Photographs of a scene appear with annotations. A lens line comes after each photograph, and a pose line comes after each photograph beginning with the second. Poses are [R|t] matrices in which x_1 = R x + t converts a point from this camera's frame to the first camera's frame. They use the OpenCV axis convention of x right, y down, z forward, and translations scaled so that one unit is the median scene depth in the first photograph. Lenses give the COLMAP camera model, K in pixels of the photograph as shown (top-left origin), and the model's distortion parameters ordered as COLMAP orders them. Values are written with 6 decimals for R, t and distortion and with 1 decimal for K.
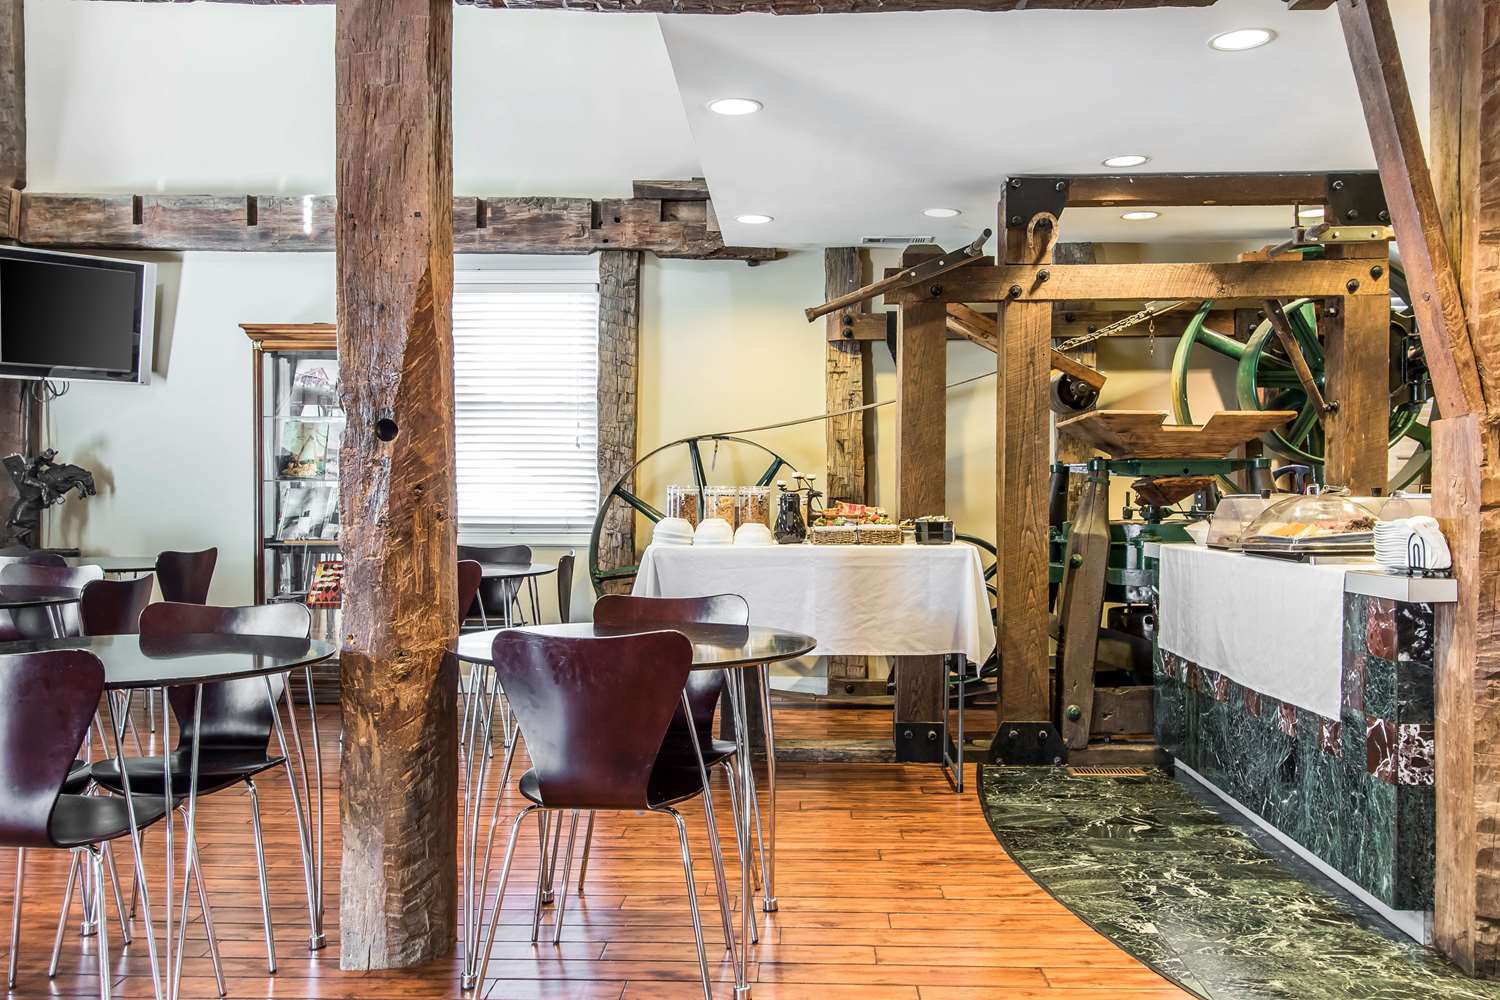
lens RADIAL K [[1355.9, 0, 750.7], [0, 1355.9, 498.6], [0, 0, 1]] dist [-0.014517, -0.002763]
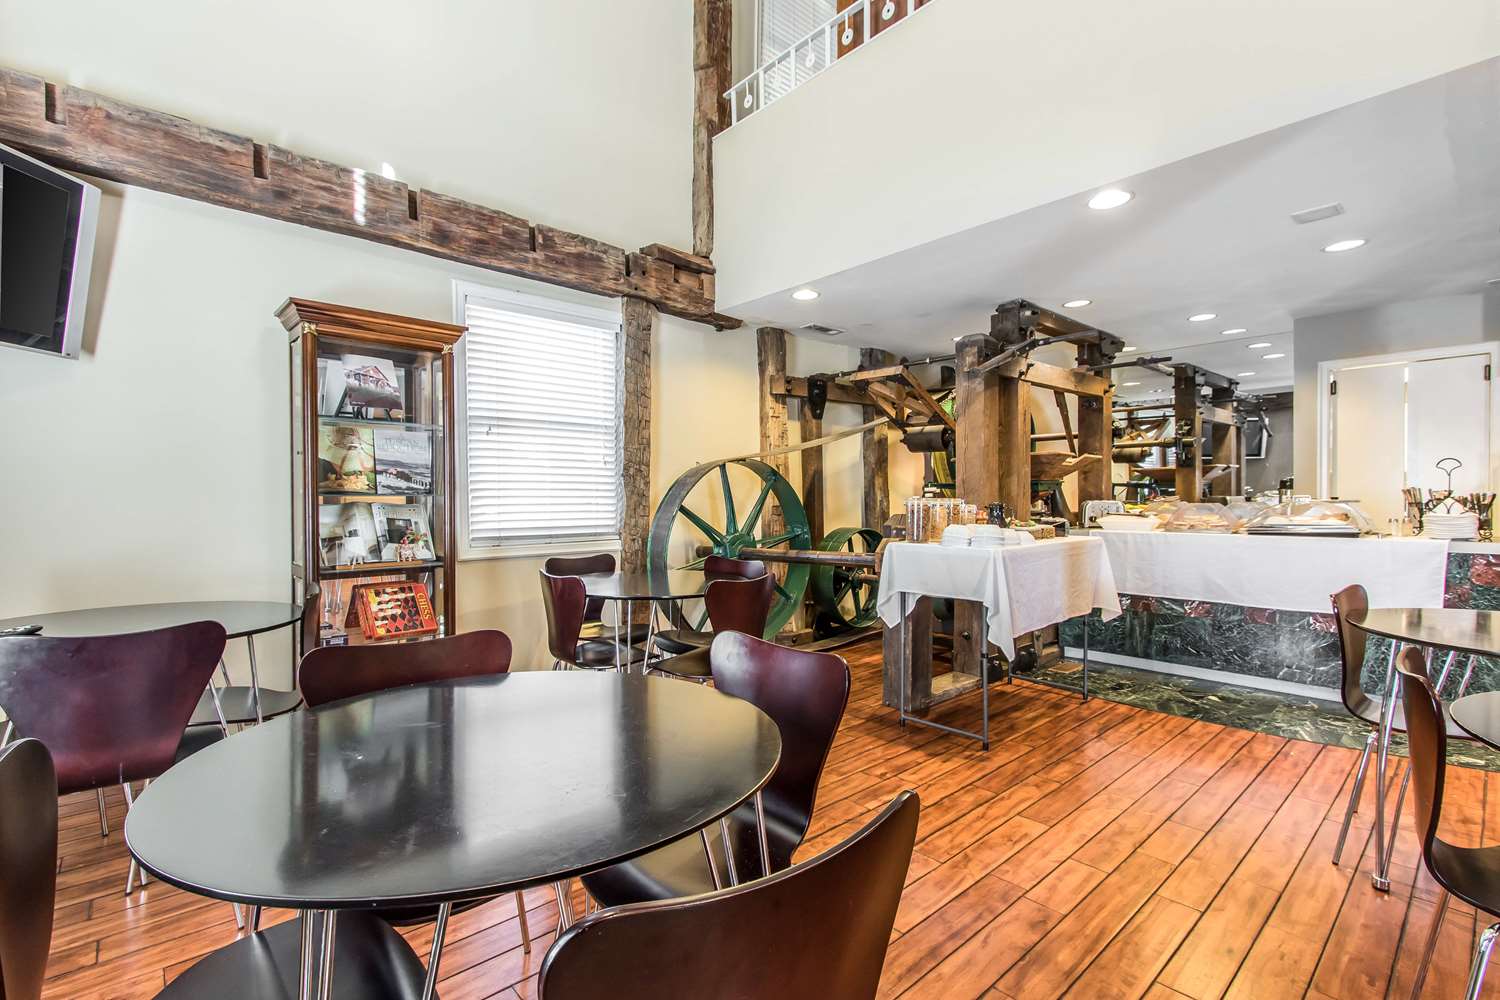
lens RADIAL K [[705.3, 0, 752.2], [0, 705.3, 498.7], [0, 0, 1]] dist [-0.001637, -0.000375]
pose [[0.694613, -0.007091, 0.719349, -0.474173], [0.008143, 0.999965, 0.001995, -0.009596], [-0.719337, 0.004471, 0.694646, 0.504073]]
